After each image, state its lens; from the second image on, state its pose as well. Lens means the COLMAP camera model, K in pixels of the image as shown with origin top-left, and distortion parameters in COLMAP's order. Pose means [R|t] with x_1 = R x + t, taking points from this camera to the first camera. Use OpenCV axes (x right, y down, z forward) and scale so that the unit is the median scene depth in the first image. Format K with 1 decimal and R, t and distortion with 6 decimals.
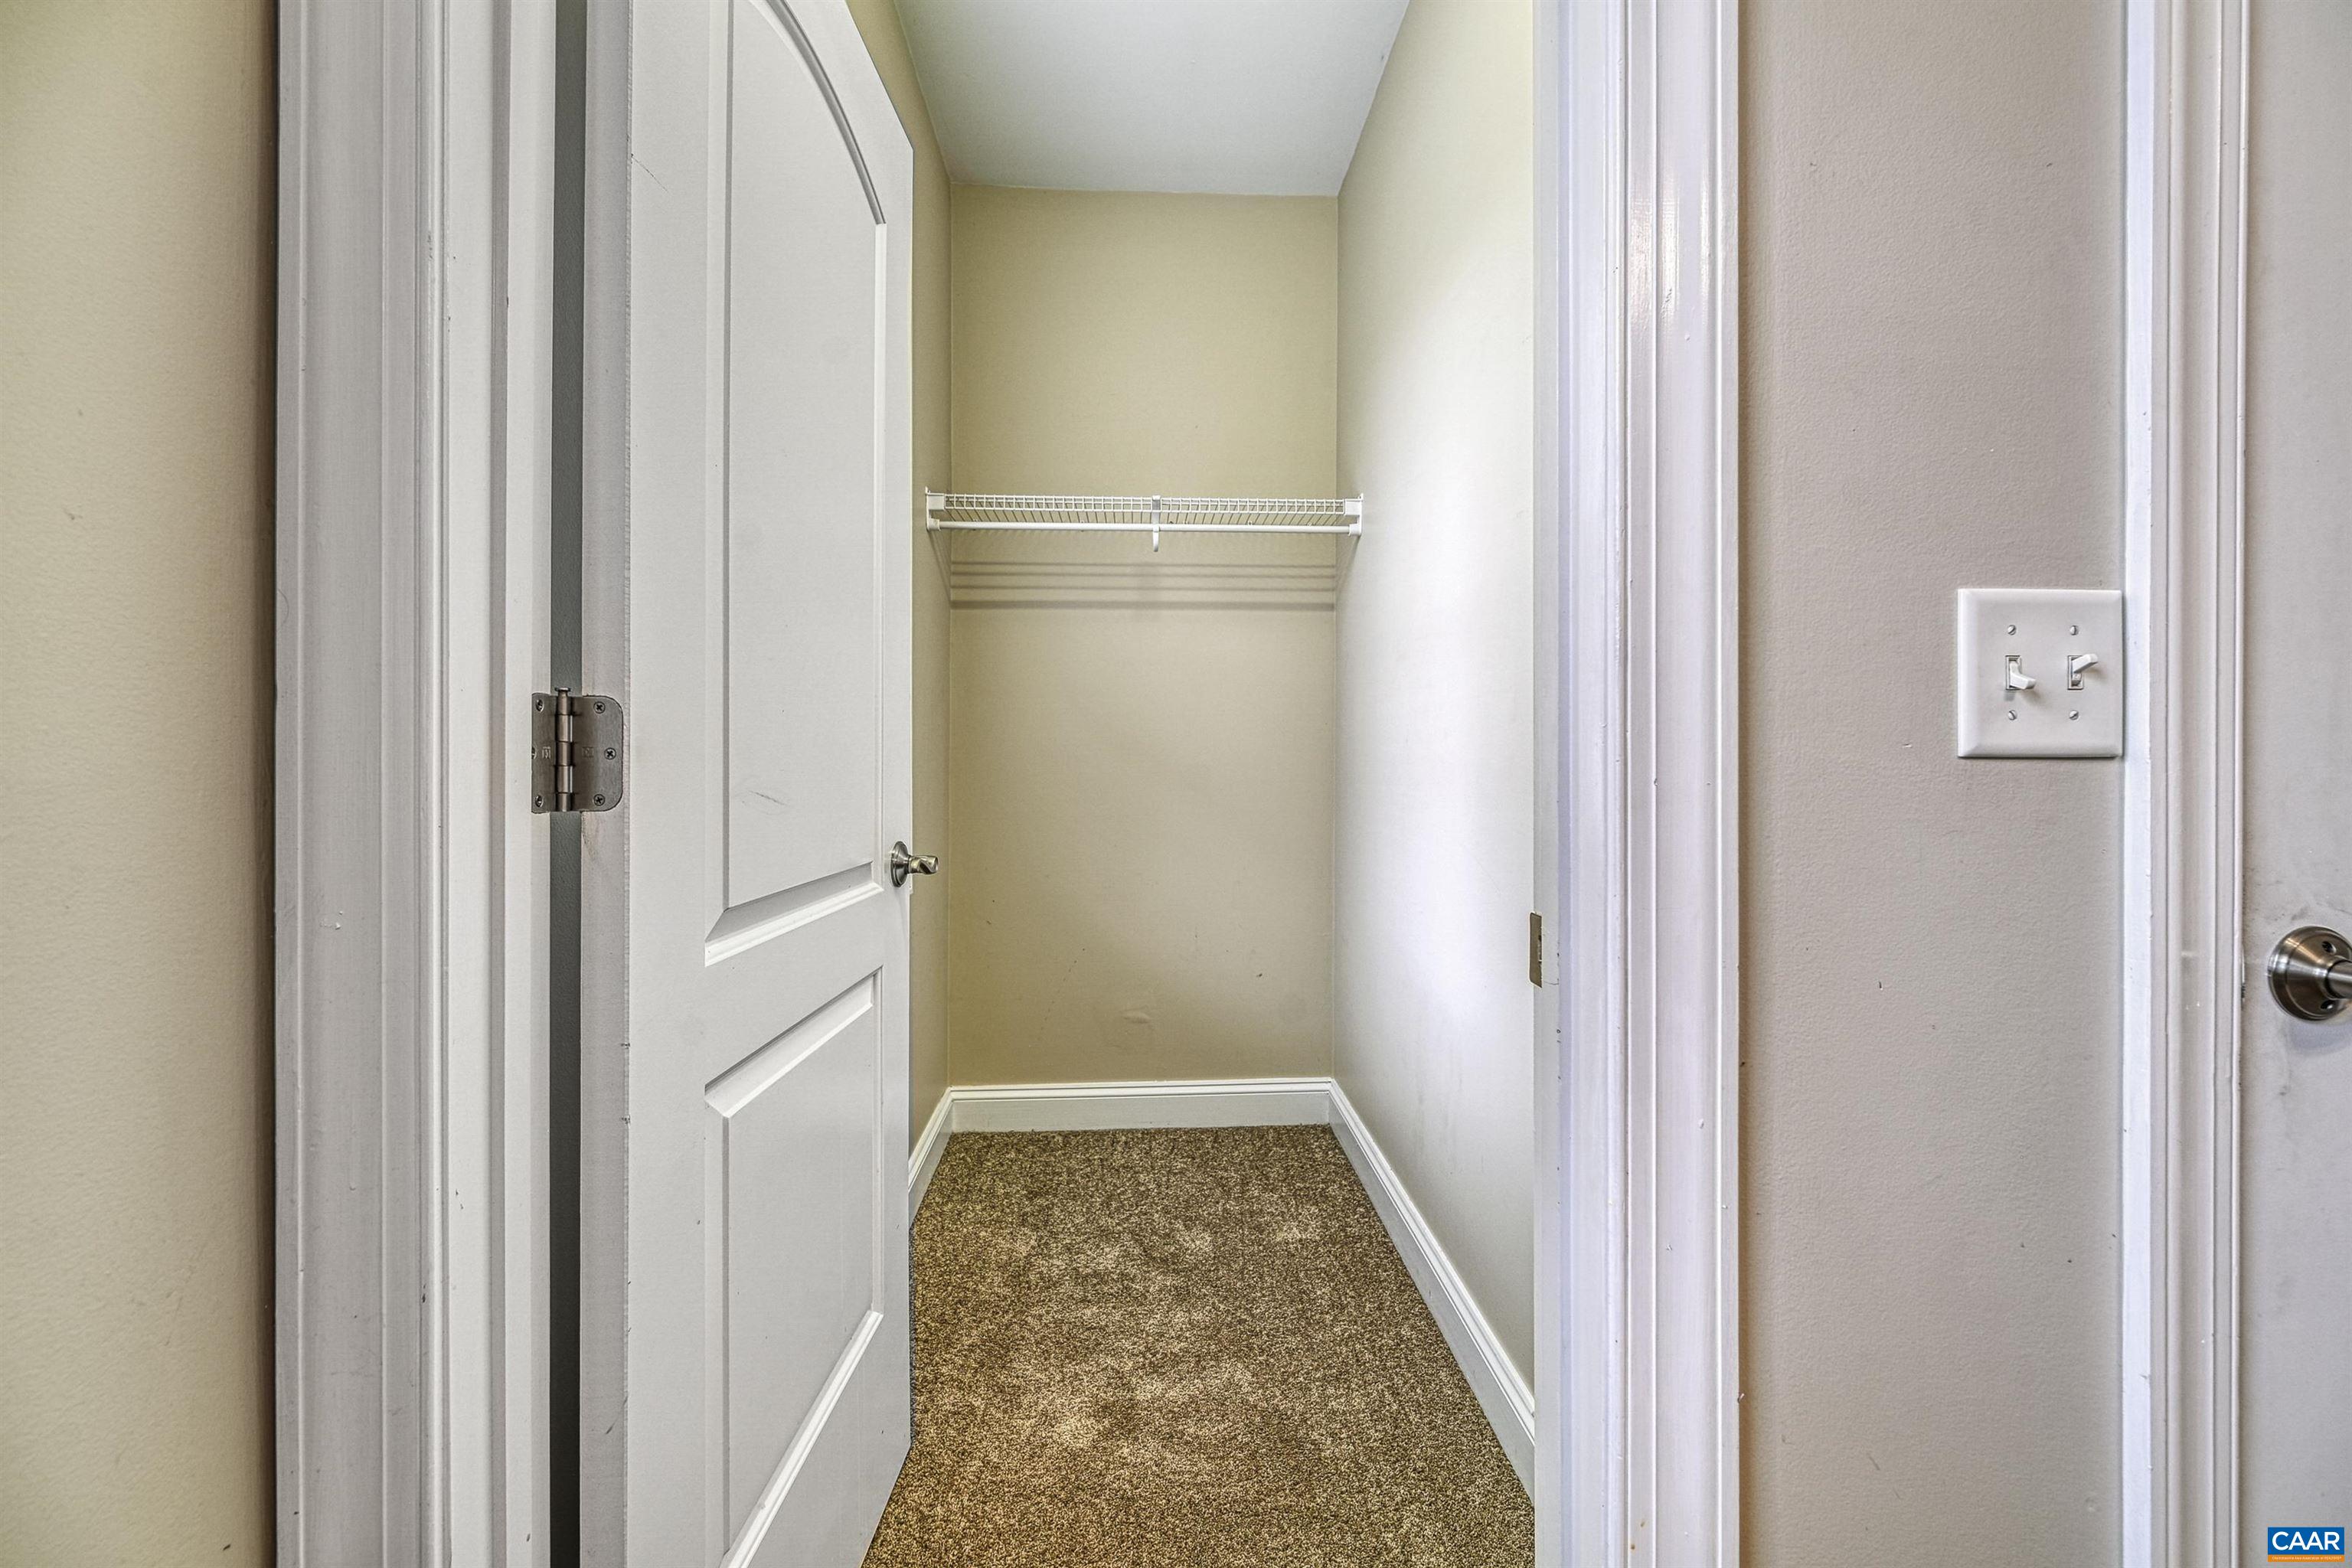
lens RADIAL K [[950.2, 0, 1171.8], [0, 950.2, 775.5], [0, 0, 1]] dist [-0.000984, 0.000760]
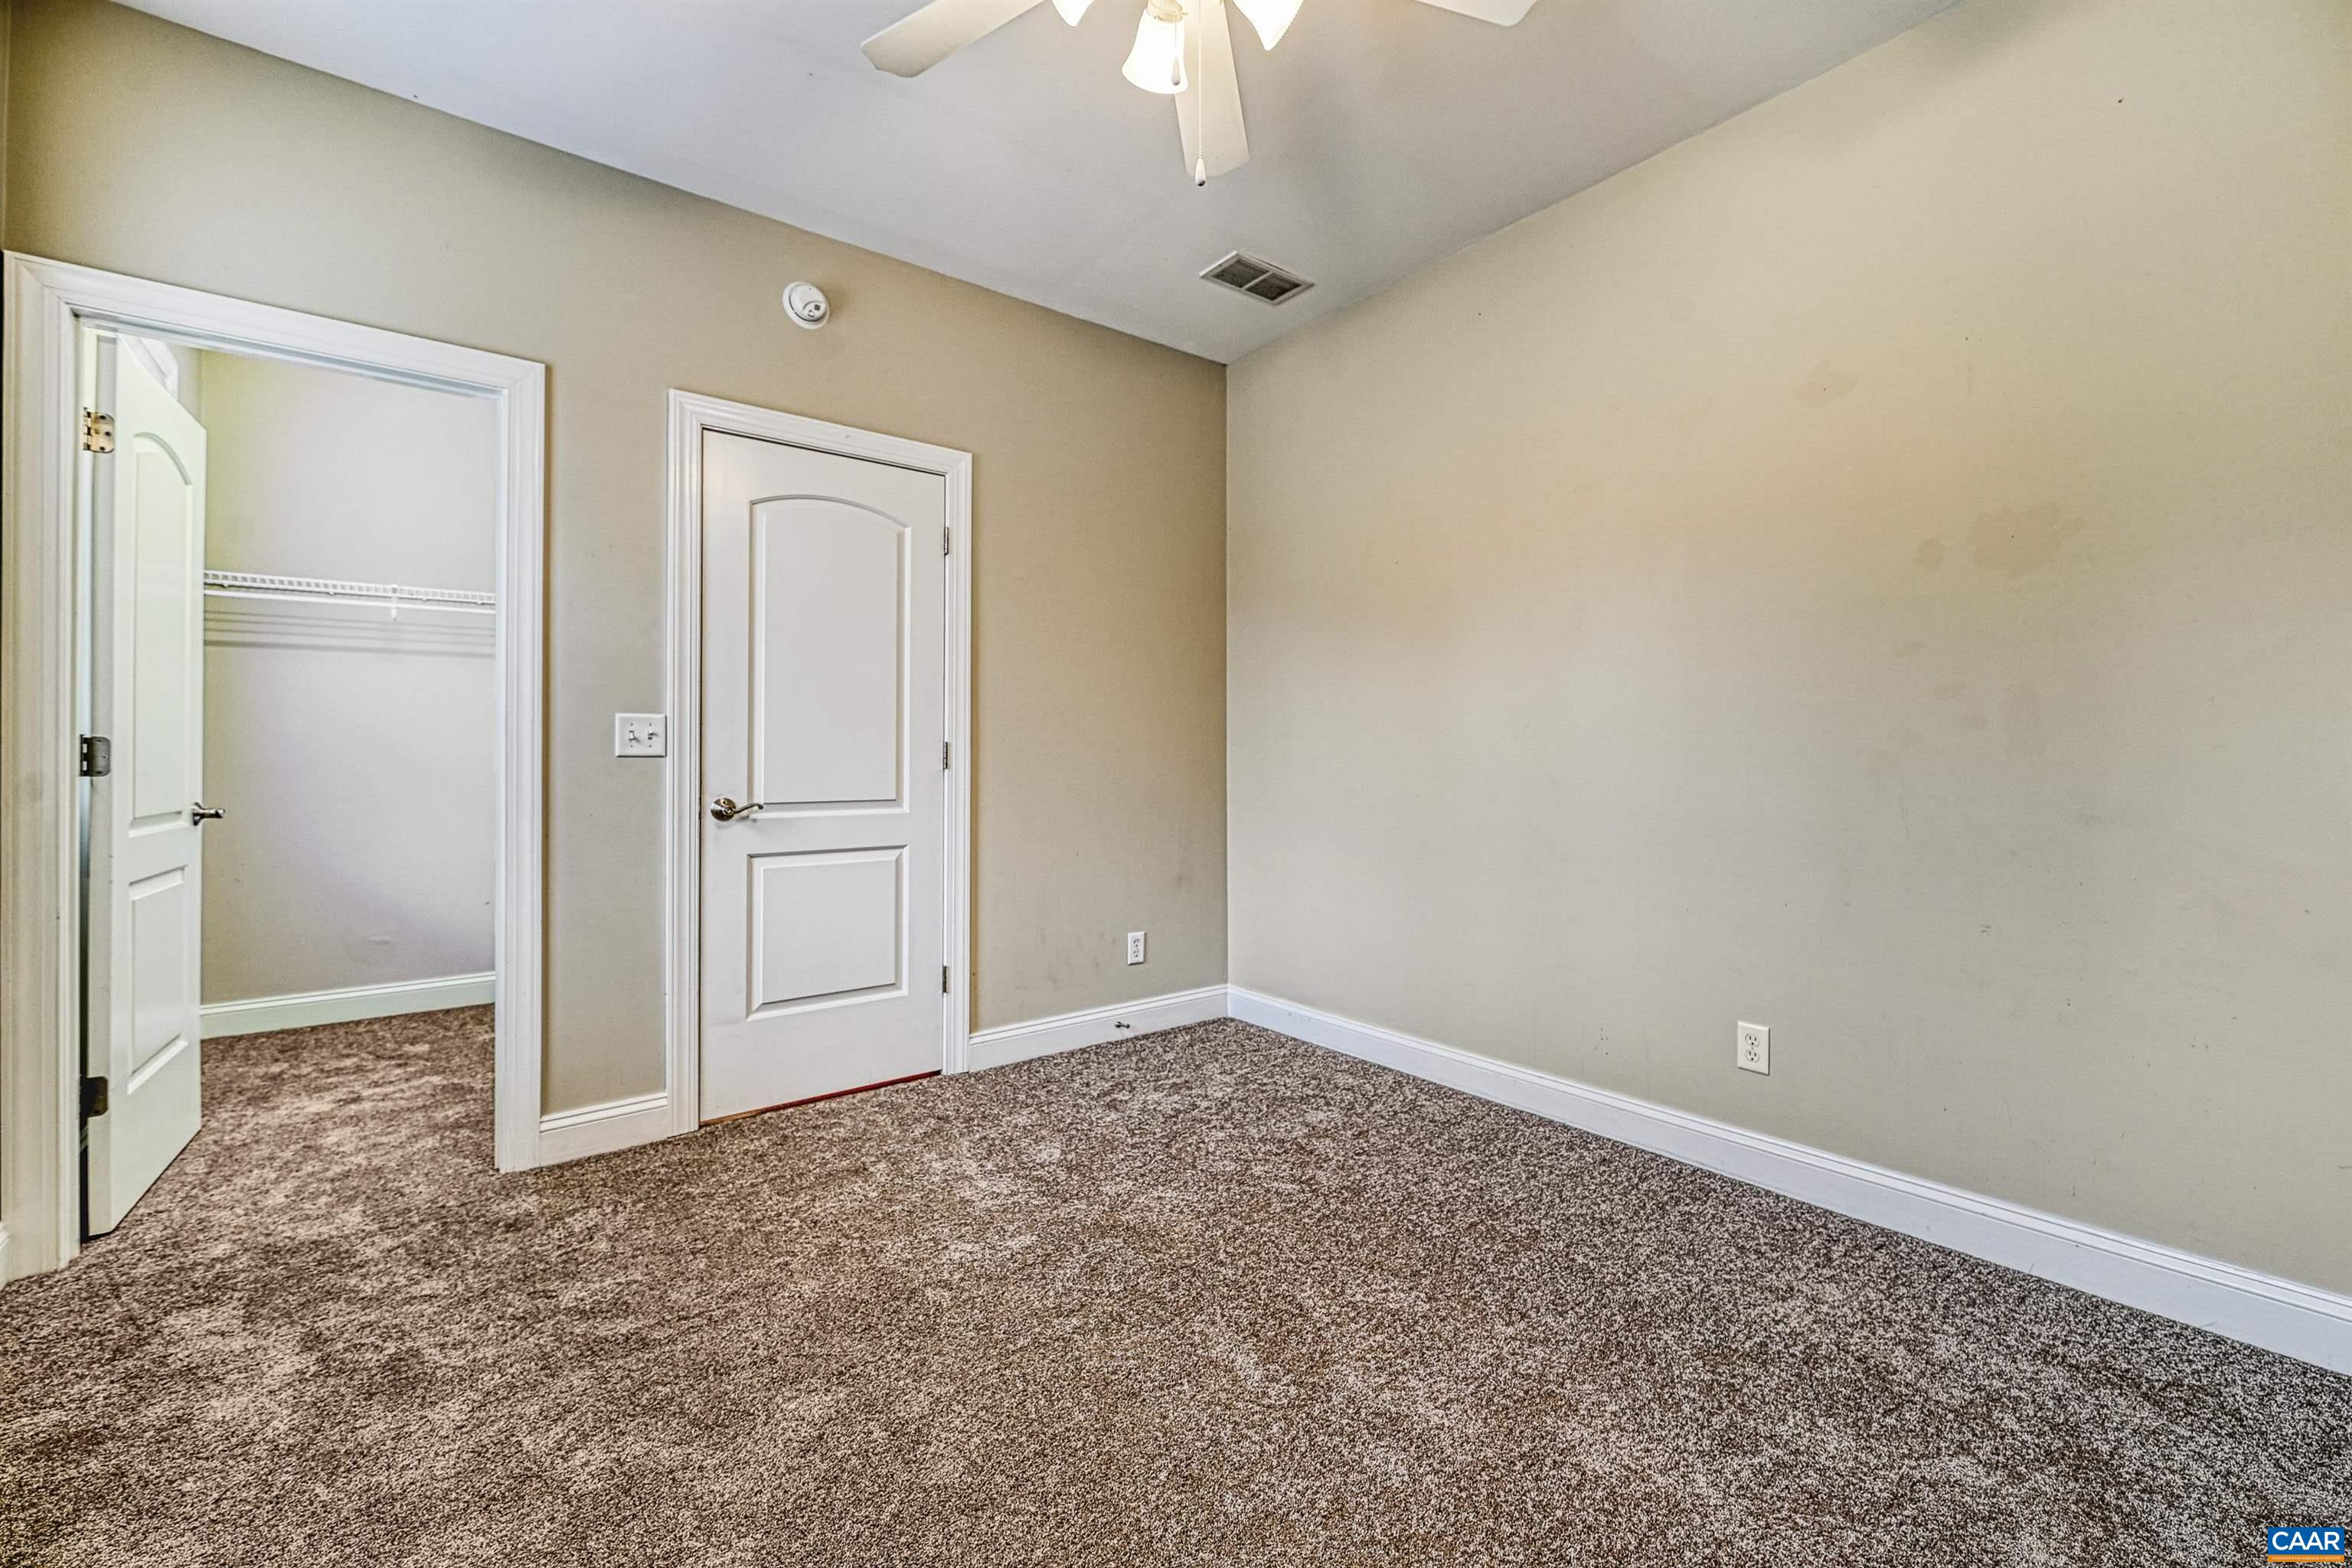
lens RADIAL K [[950.2, 0, 1153.8], [0, 950.2, 747.3], [0, 0, 1]] dist [-0.000984, 0.000760]
pose [[0.820139, -0.000626, 0.572165, 0.199718], [0.014532, 0.999700, -0.019737, 0.026192], [-0.571980, 0.024502, 0.819901, -1.684955]]
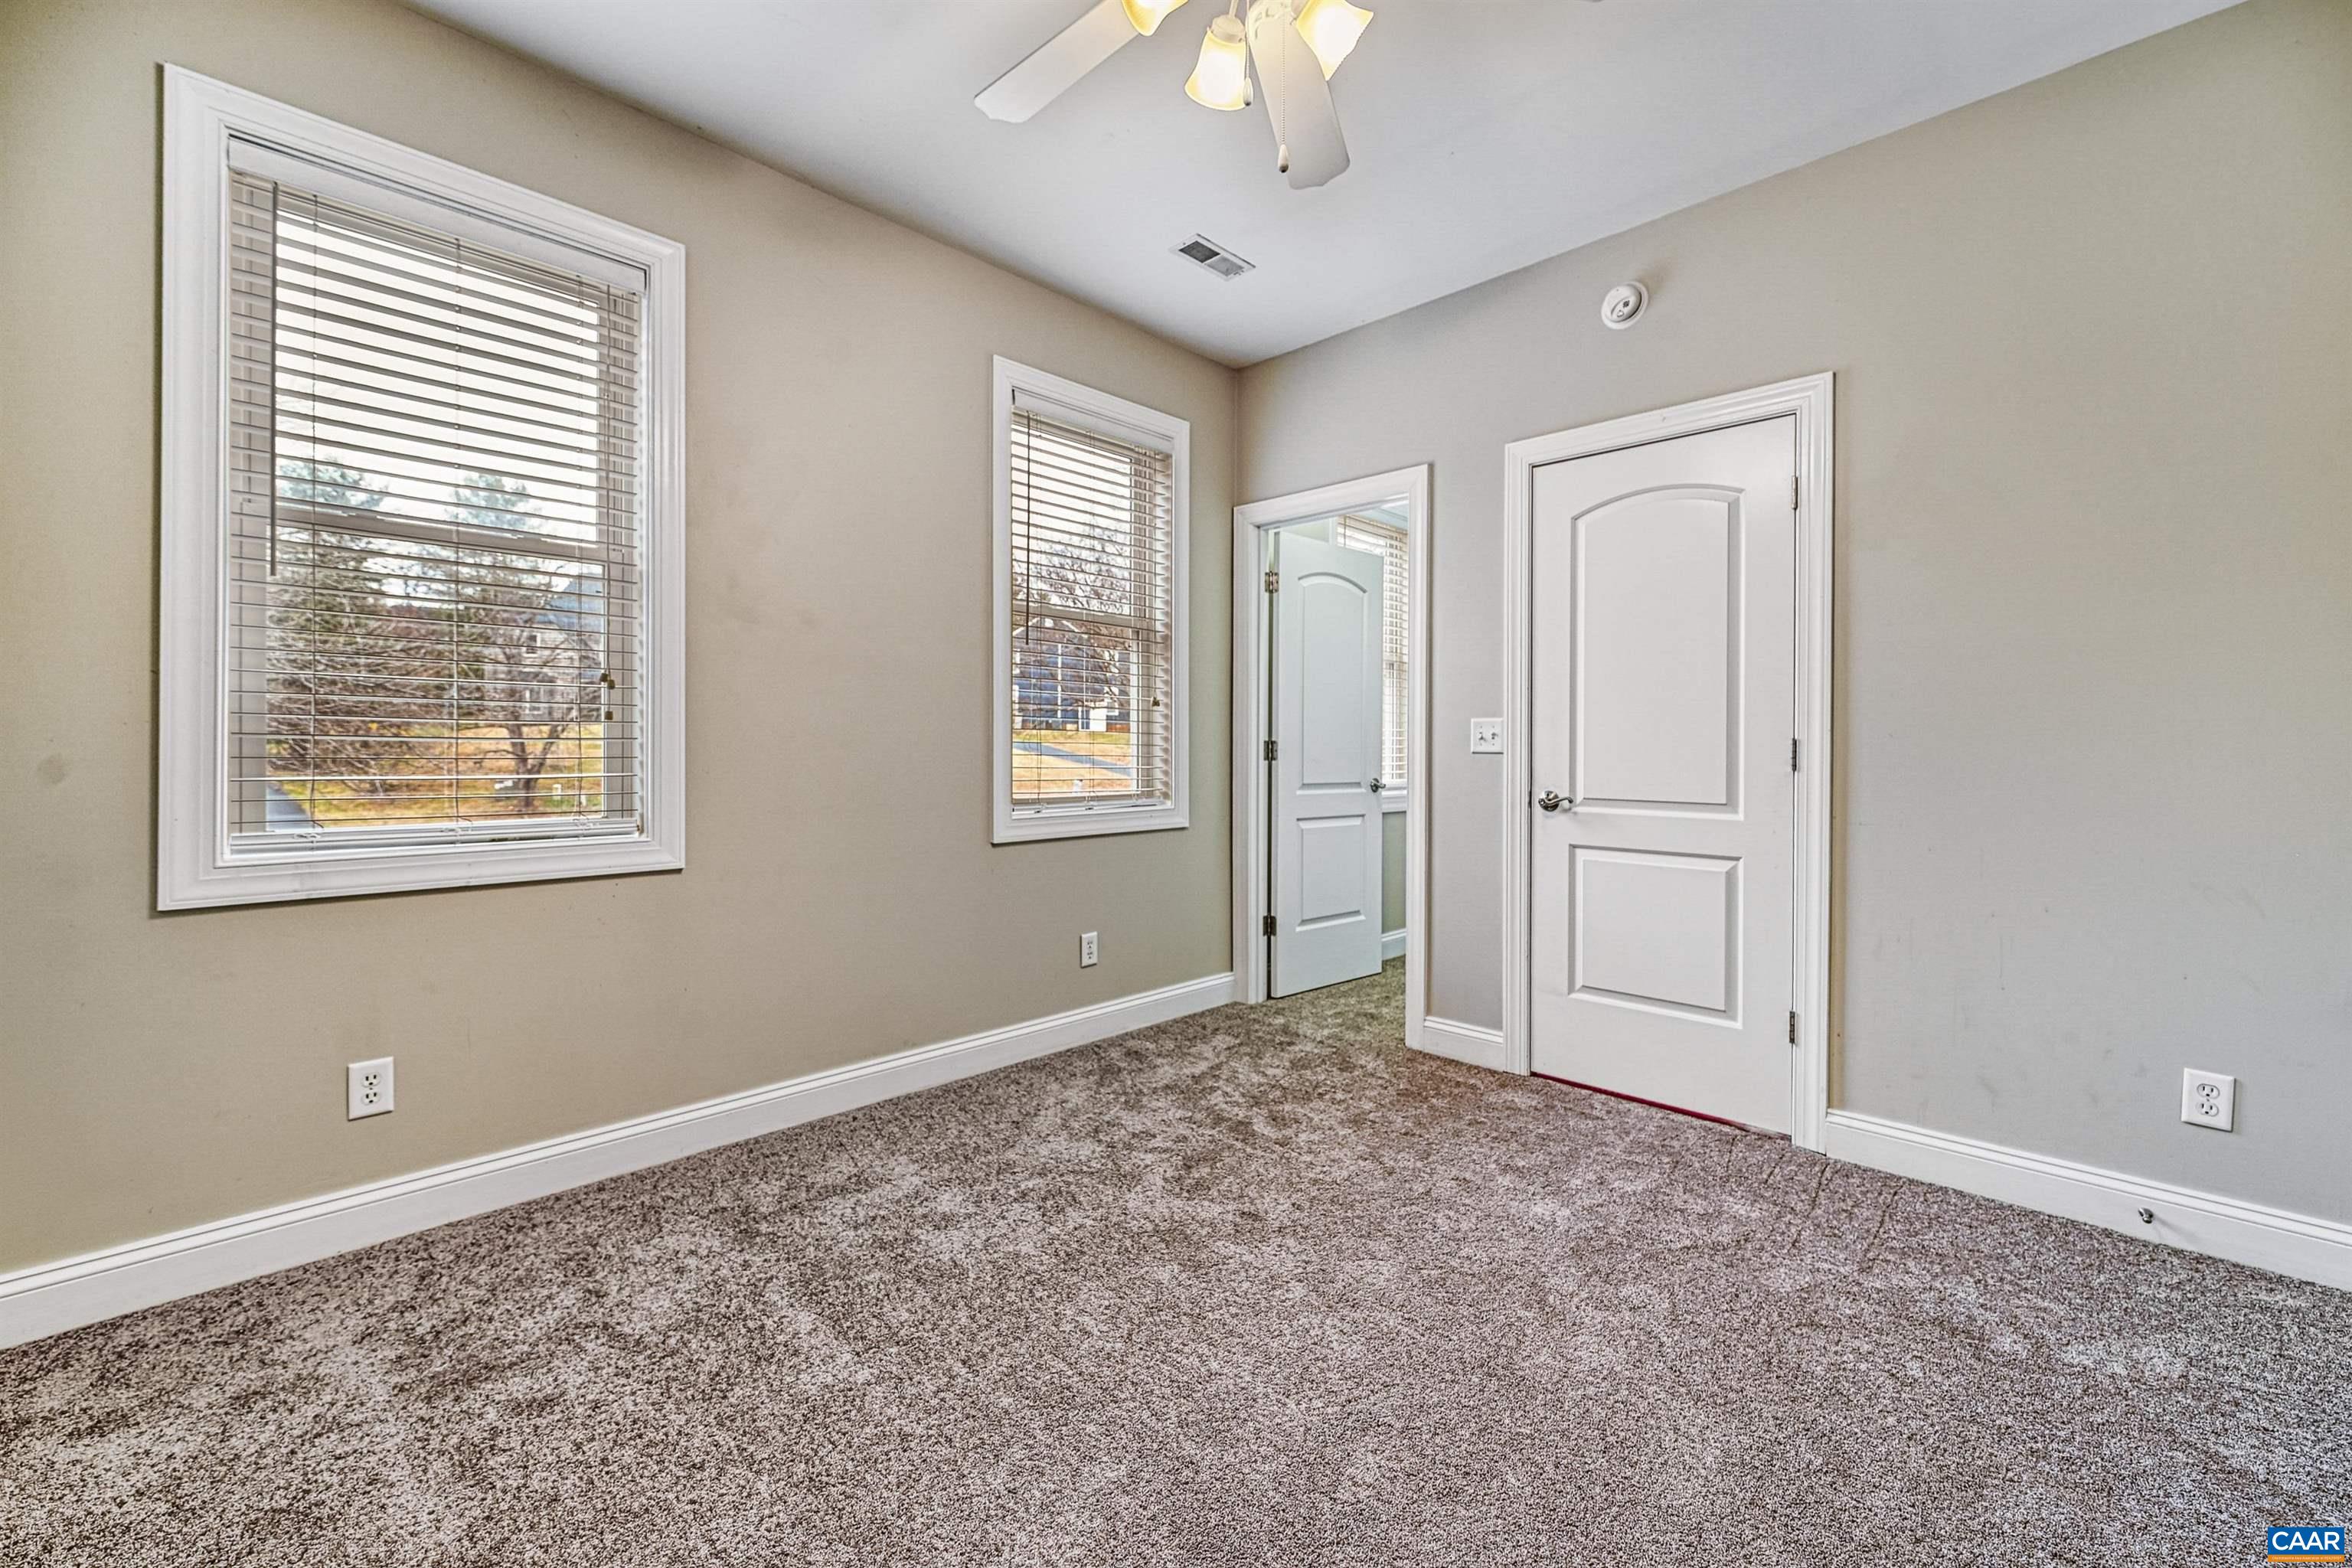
lens RADIAL K [[950.2, 0, 1227.8], [0, 950.2, 743.9], [0, 0, 1]] dist [-0.000984, 0.000760]
pose [[0.701435, -0.002009, -0.712731, 1.684531], [-0.011146, 0.999843, -0.013788, 0.008443], [0.712646, 0.017616, 0.701302, -1.633869]]
